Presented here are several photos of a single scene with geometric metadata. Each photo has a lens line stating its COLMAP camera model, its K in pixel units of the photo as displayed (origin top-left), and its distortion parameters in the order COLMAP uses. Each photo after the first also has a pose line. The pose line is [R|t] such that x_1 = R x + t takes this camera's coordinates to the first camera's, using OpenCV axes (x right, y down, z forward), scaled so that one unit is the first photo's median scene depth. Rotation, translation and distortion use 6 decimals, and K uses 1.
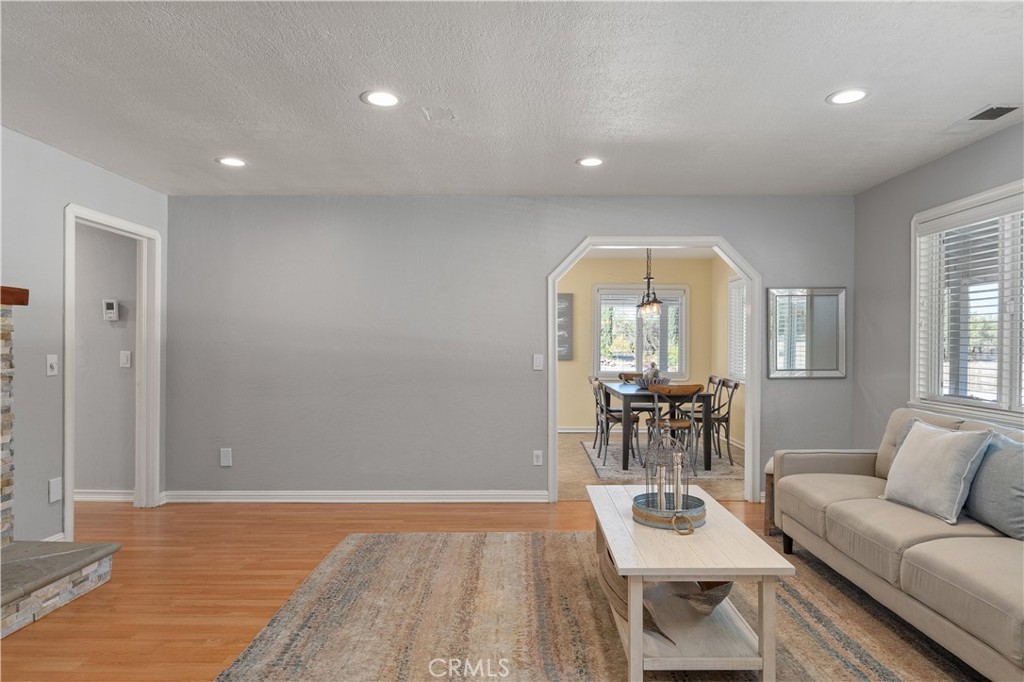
lens RADIAL K [[606.0, 0, 512.0], [0, 606.0, 341.0], [0, 0, 1]] dist [-0.000001, -0.000603]
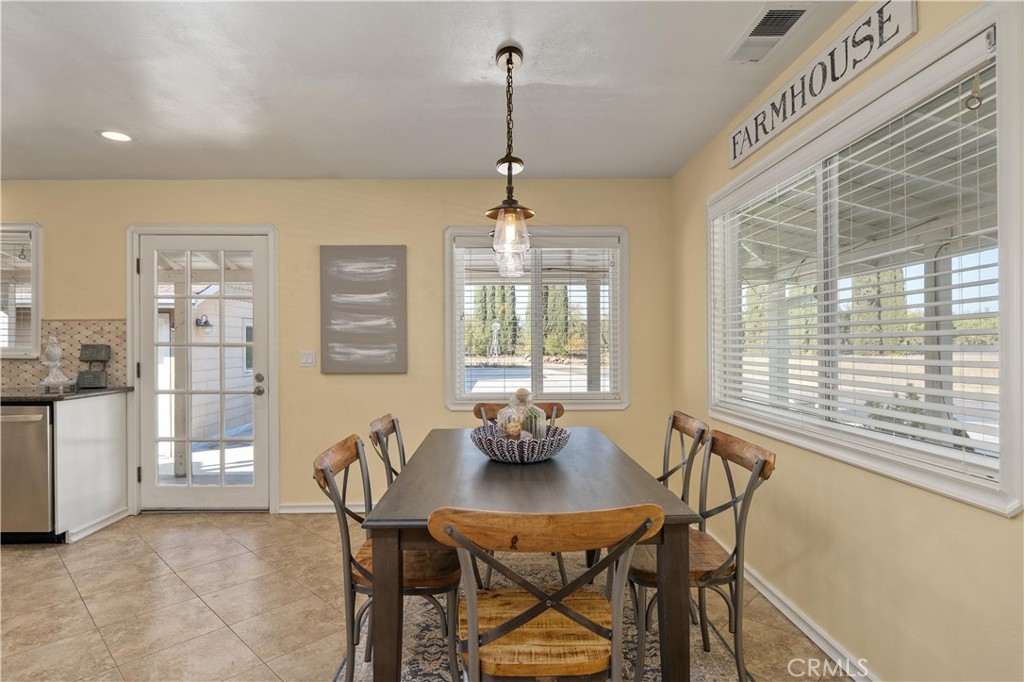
lens RADIAL K [[538.9, 0, 512.0], [0, 538.9, 341.0], [0, 0, 1]] dist [0.004865, 0.000865]
pose [[0.998867, -0.016686, 0.044559, 0.252341], [0.016709, 0.999860, -0.000135, 0.008356], [-0.044550, 0.000879, 0.999007, 0.797910]]
